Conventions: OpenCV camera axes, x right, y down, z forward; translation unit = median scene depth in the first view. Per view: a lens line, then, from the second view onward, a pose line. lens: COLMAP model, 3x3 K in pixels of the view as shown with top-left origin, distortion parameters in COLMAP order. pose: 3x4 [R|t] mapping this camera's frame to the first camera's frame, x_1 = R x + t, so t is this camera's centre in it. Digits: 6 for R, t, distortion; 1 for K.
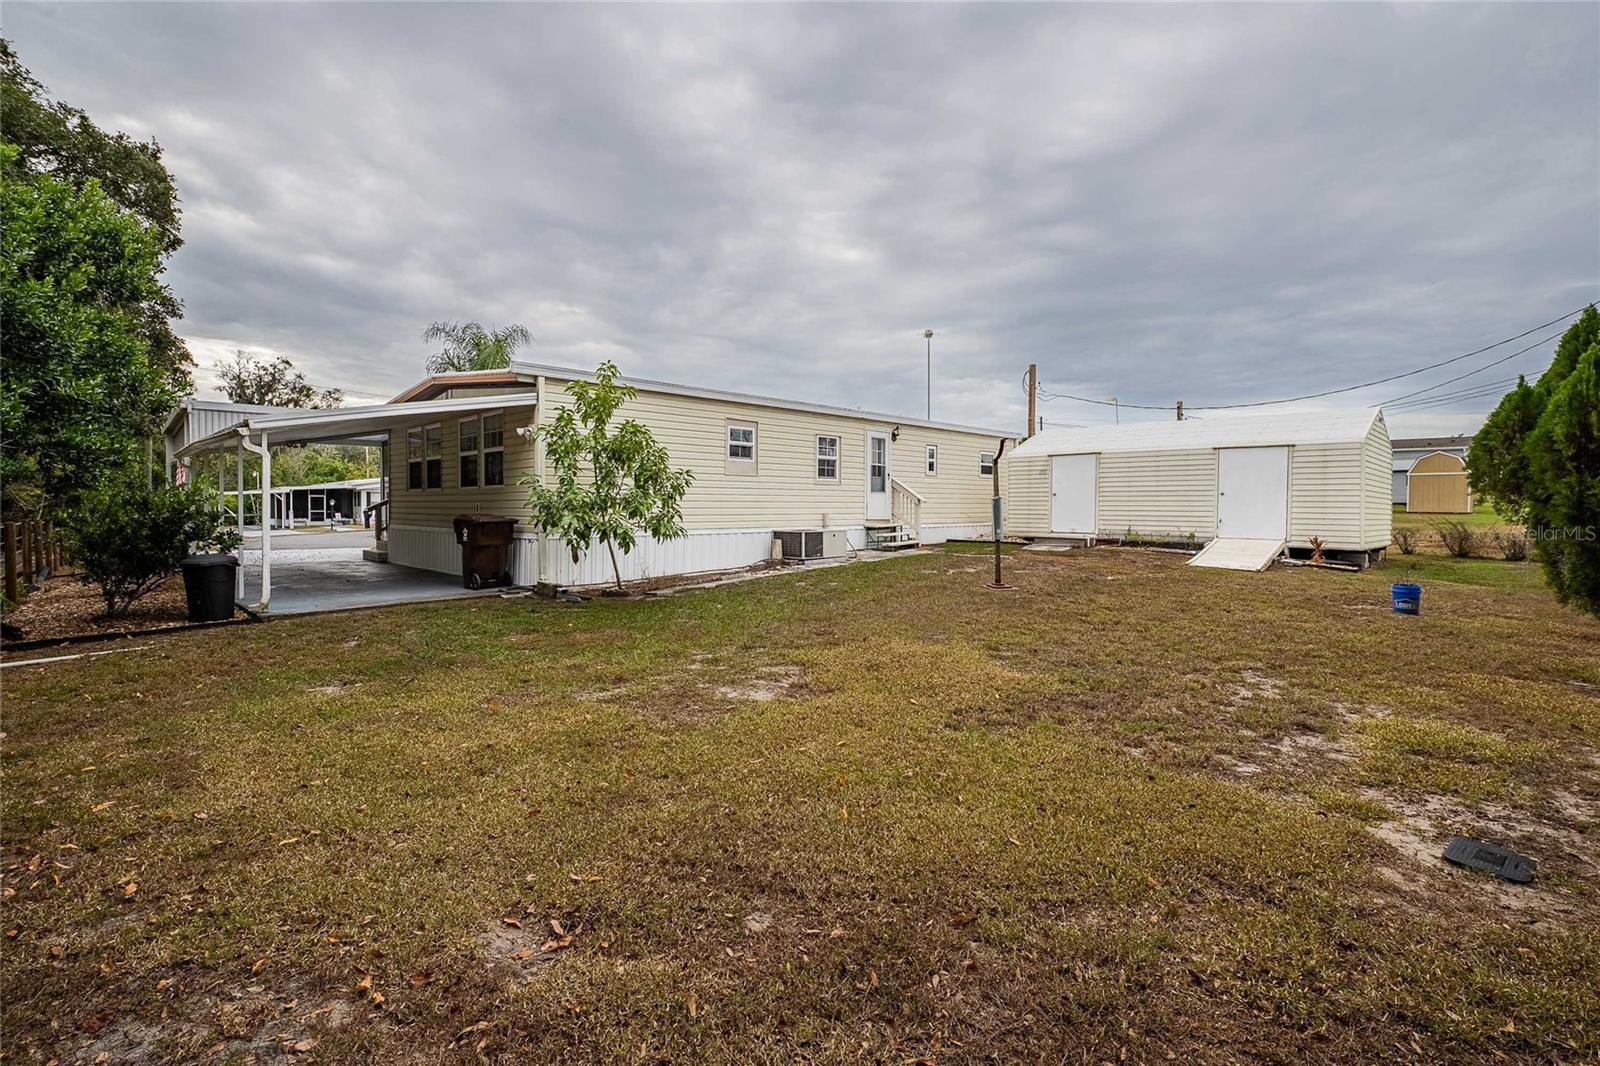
lens RADIAL K [[756.1, 0, 801.7], [0, 756.1, 510.2], [0, 0, 1]] dist [-0.000055, -0.000006]
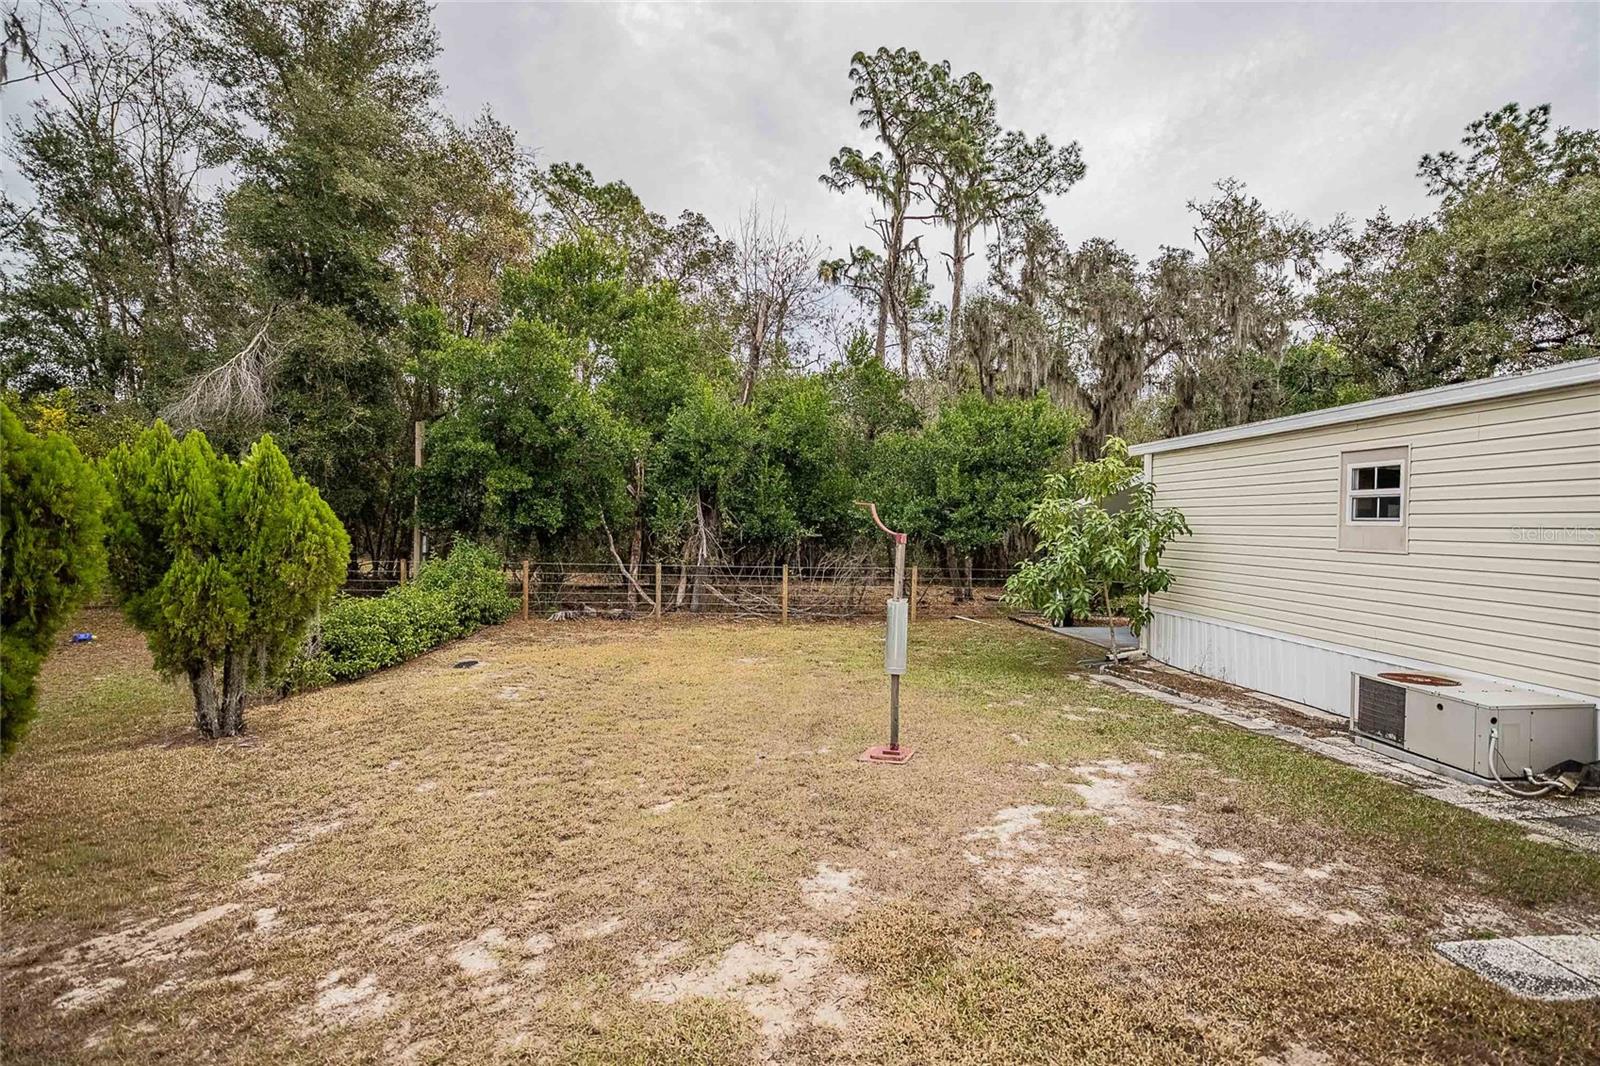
lens RADIAL K [[713.1, 0, 797.4], [0, 713.1, 532.5], [0, 0, 1]] dist [-0.014930, -0.000818]
pose [[-0.640171, 0.003604, -0.768224, 0.507390], [-0.014090, 0.999766, 0.016432, -0.055853], [0.768103, 0.021344, -0.639970, 0.897338]]
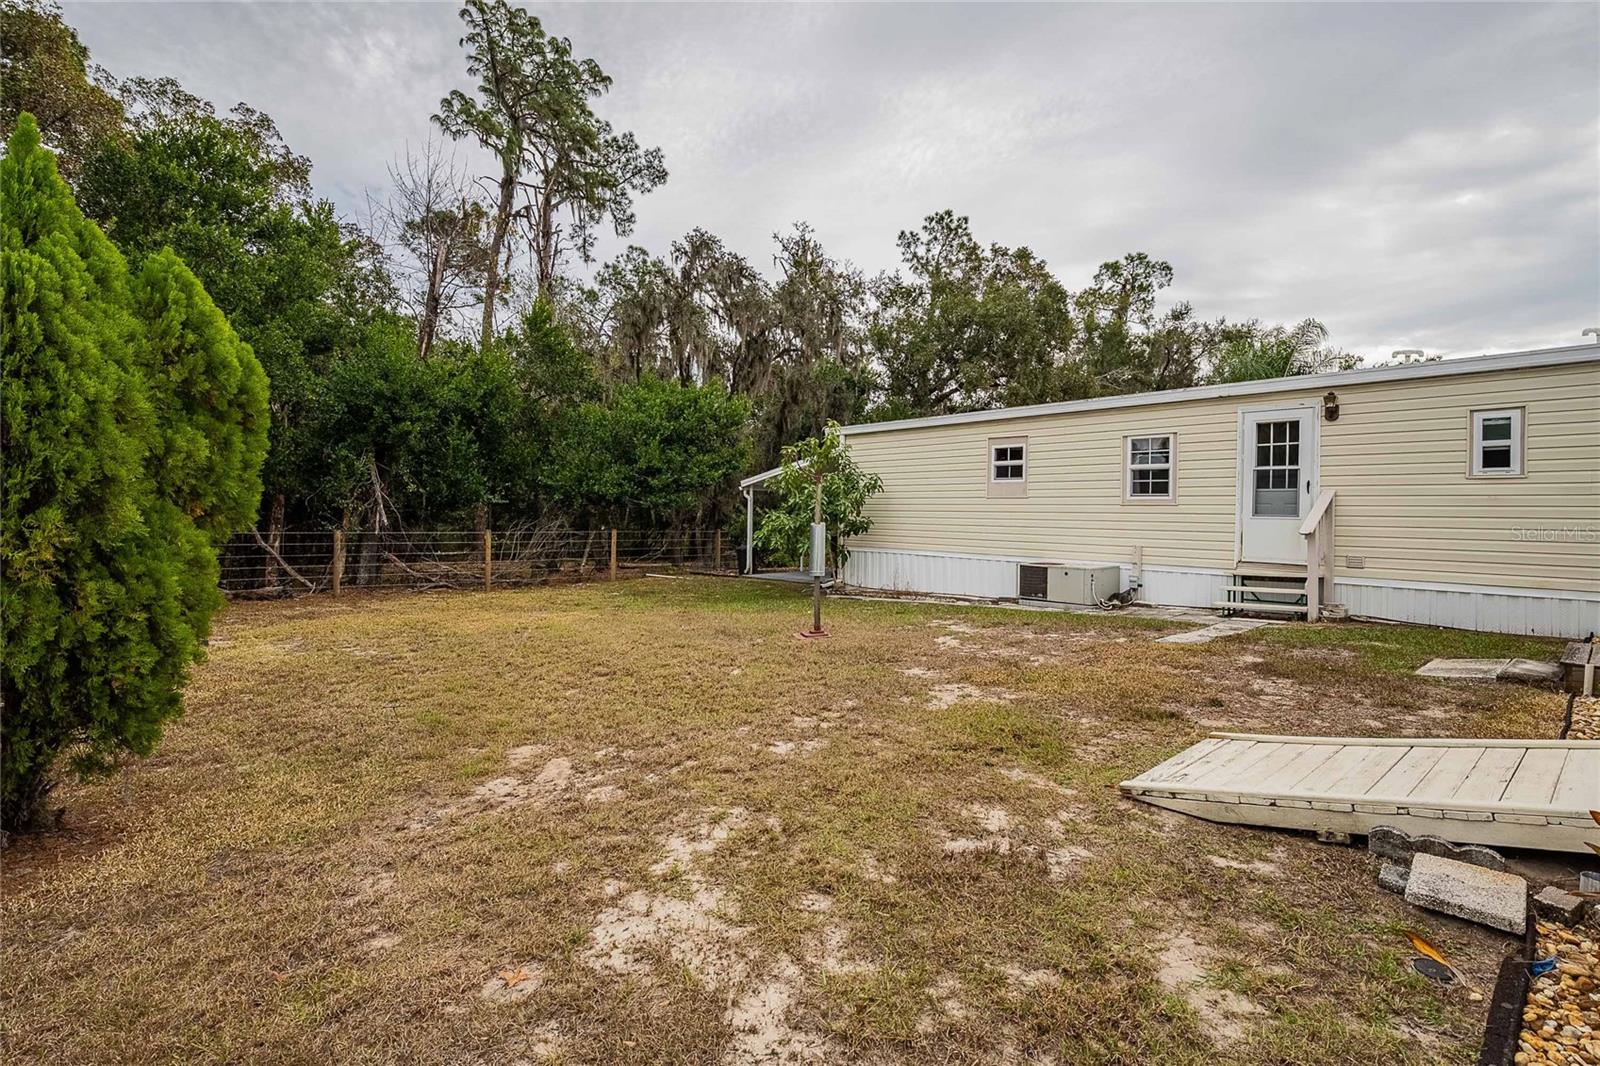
lens RADIAL K [[725.2, 0, 802.0], [0, 725.2, 518.1], [0, 0, 1]] dist [-0.012118, -0.000302]
pose [[-0.058111, 0.007598, -0.998281, 0.721354], [-0.015069, 0.999850, 0.008487, -0.022692], [0.998196, 0.015536, -0.057988, 0.715934]]
